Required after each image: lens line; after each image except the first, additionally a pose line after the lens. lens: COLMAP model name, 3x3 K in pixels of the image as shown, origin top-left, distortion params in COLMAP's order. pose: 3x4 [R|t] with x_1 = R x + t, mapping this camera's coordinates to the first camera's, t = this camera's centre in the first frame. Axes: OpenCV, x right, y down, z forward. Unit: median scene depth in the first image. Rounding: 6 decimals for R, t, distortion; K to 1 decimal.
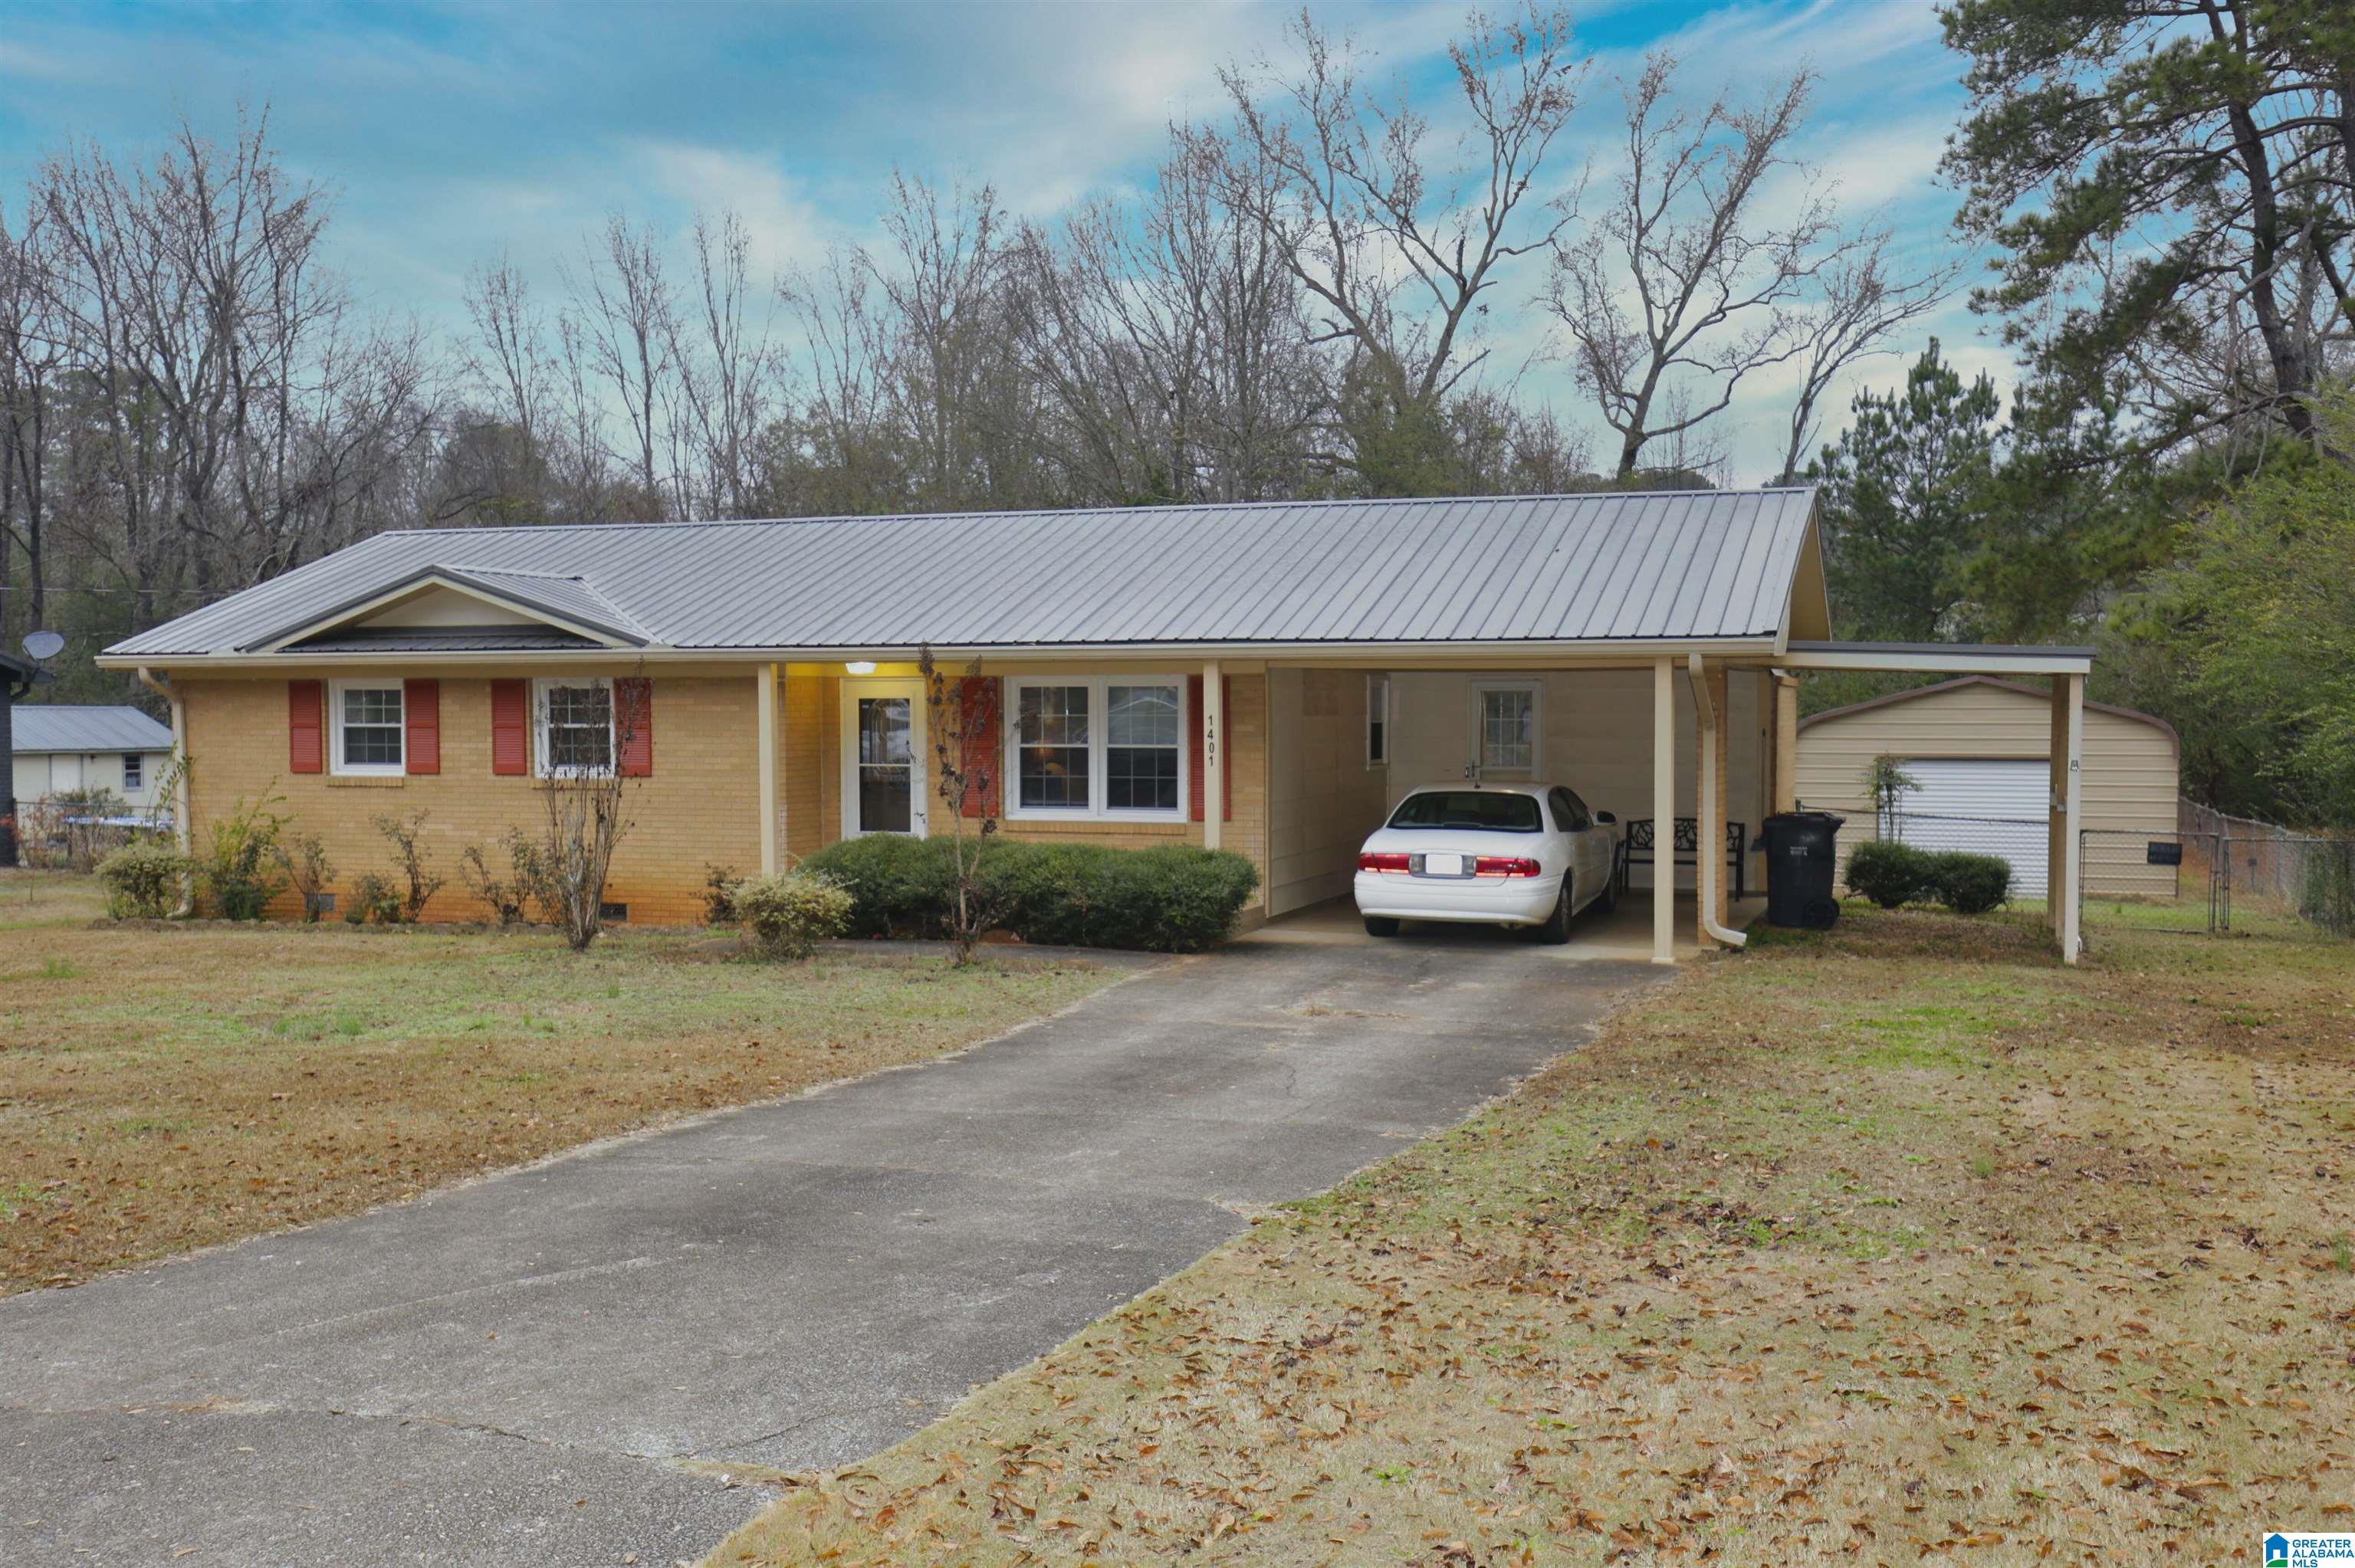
lens RADIAL K [[2344.3, 0, 1173.8], [0, 2344.3, 784.1], [0, 0, 1]] dist [0.017942, 0.000000]
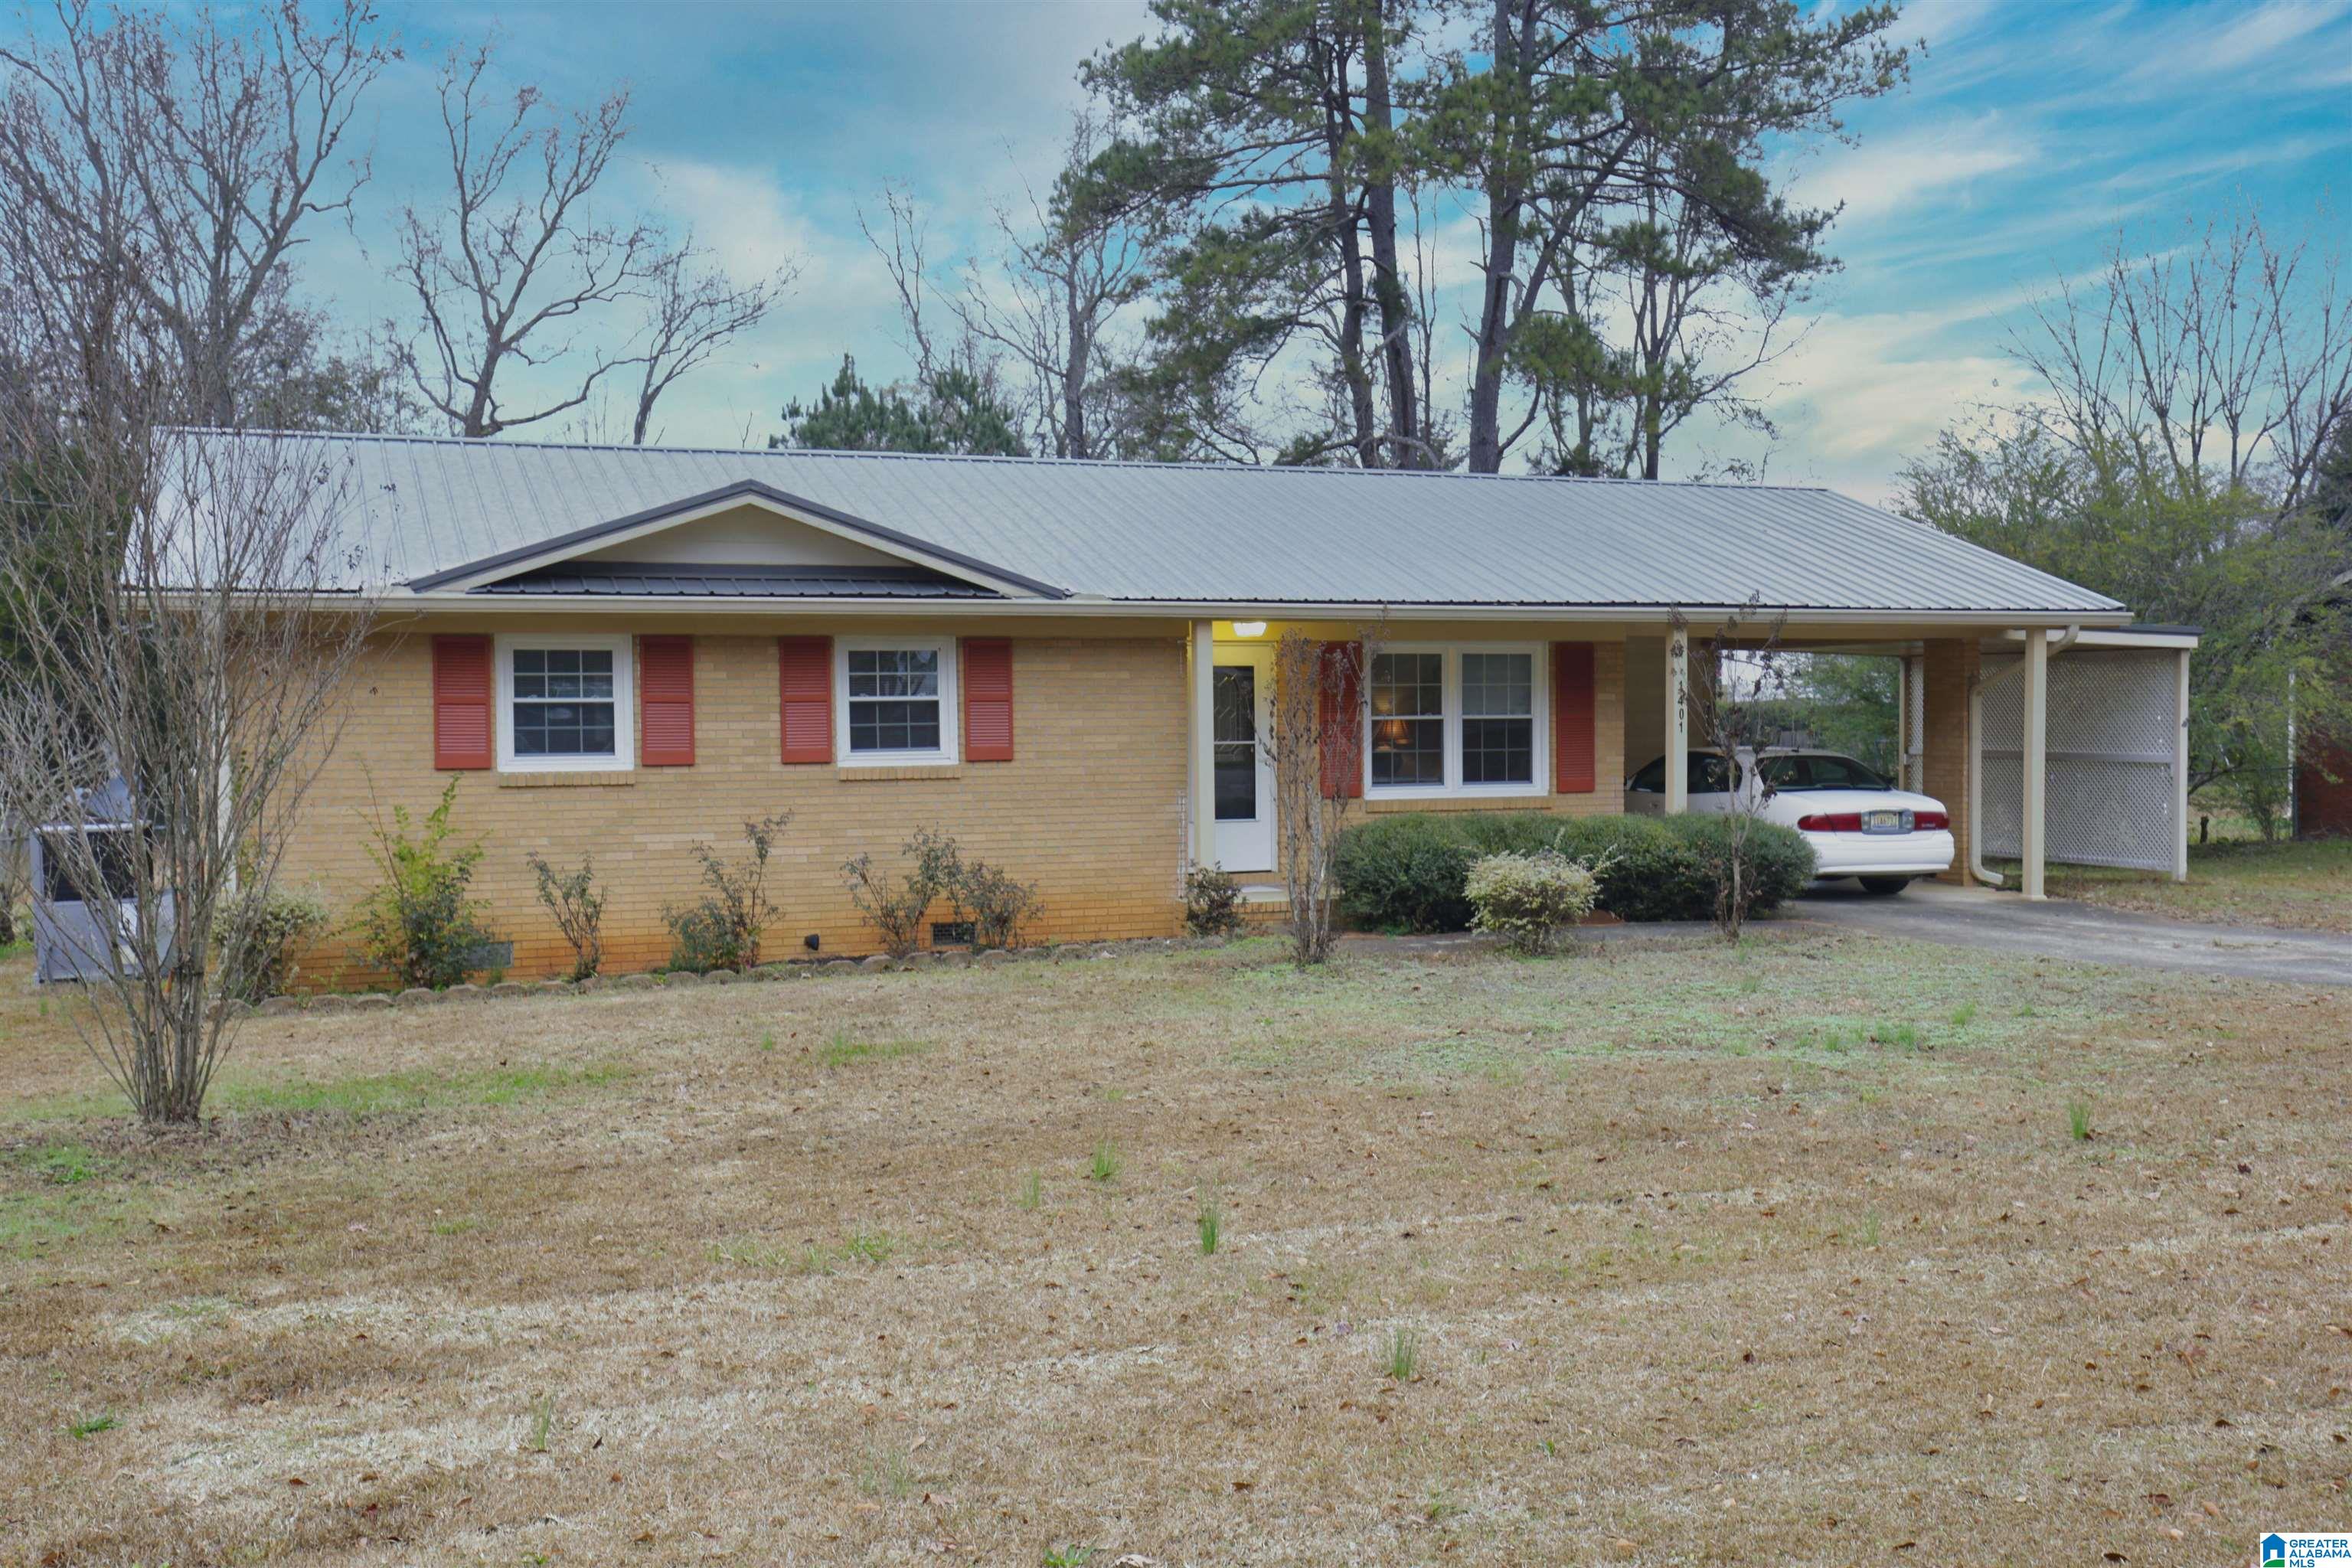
lens RADIAL K [[2341.7, 0, 1173.8], [0, 2341.7, 784.6], [0, 0, 1]] dist [0.017942, 0.000000]
pose [[0.734174, -0.024467, 0.678521, -0.719630], [0.030658, 0.999526, 0.002869, 0.004251], [-0.678269, 0.018696, 0.734576, 0.373608]]
